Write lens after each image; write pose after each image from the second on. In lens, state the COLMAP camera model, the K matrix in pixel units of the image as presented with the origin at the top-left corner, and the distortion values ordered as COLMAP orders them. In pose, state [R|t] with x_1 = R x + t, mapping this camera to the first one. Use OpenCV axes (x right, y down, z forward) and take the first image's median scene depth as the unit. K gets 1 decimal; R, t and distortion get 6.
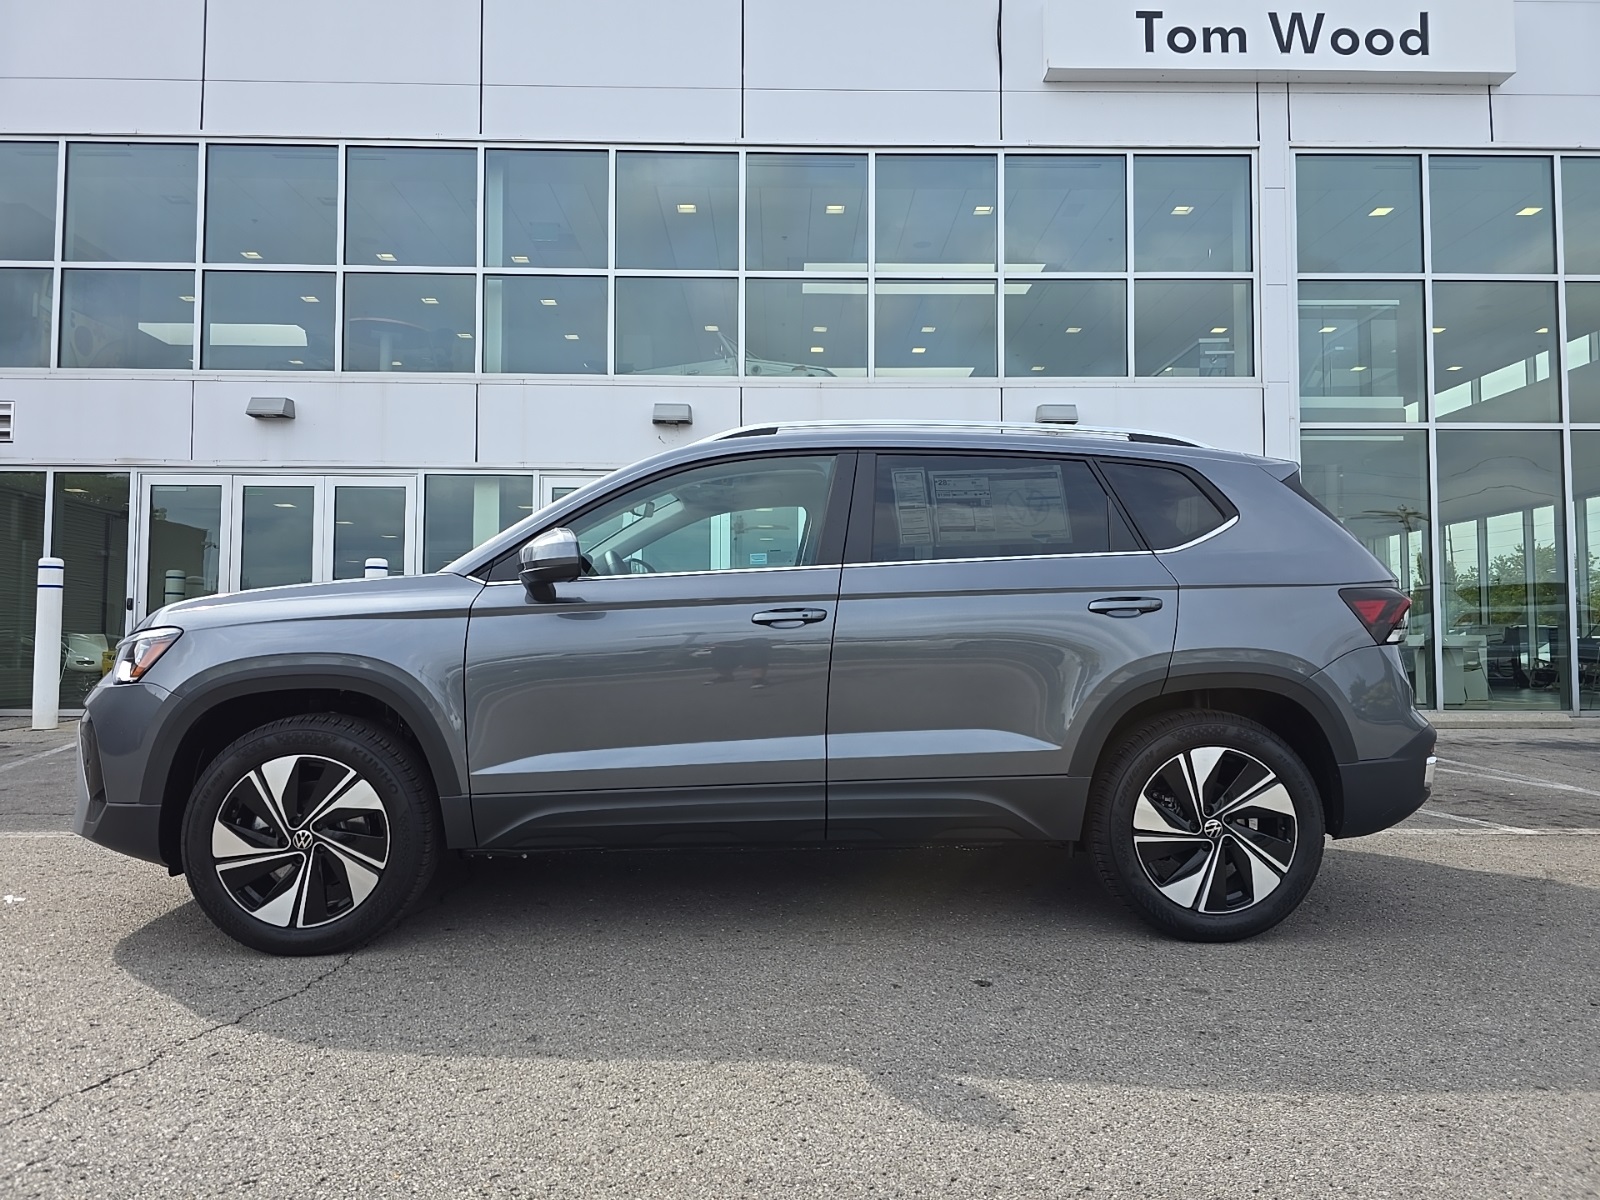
lens RADIAL K [[1097.2, 0, 799.7], [0, 1097.2, 586.9], [0, 0, 1]] dist [0.061772, -0.056802]
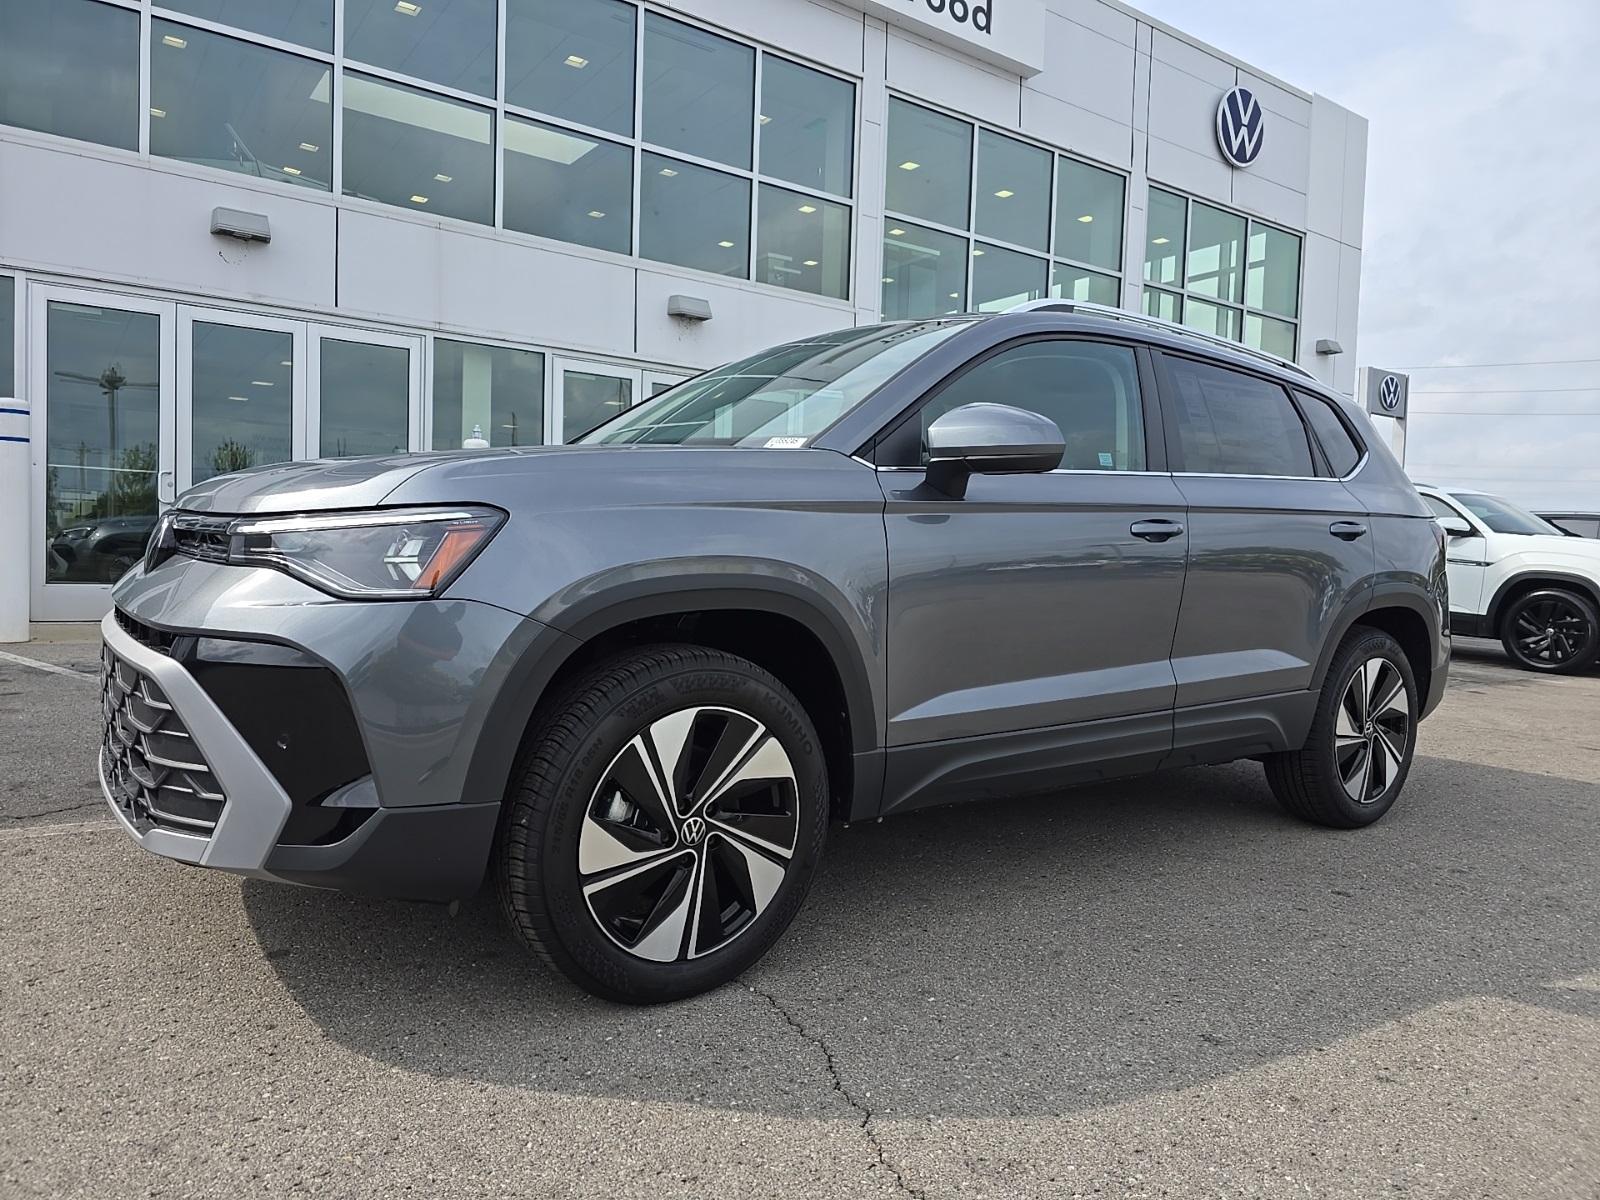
lens RADIAL K [[1097.2, 0, 813.6], [0, 1097.2, 588.5], [0, 0, 1]] dist [0.061772, -0.056802]
pose [[0.821887, 0.007495, 0.569602, -0.769265], [-0.062298, 0.995099, 0.076797, 0.025440], [-0.566234, -0.098603, 0.818325, 0.426978]]
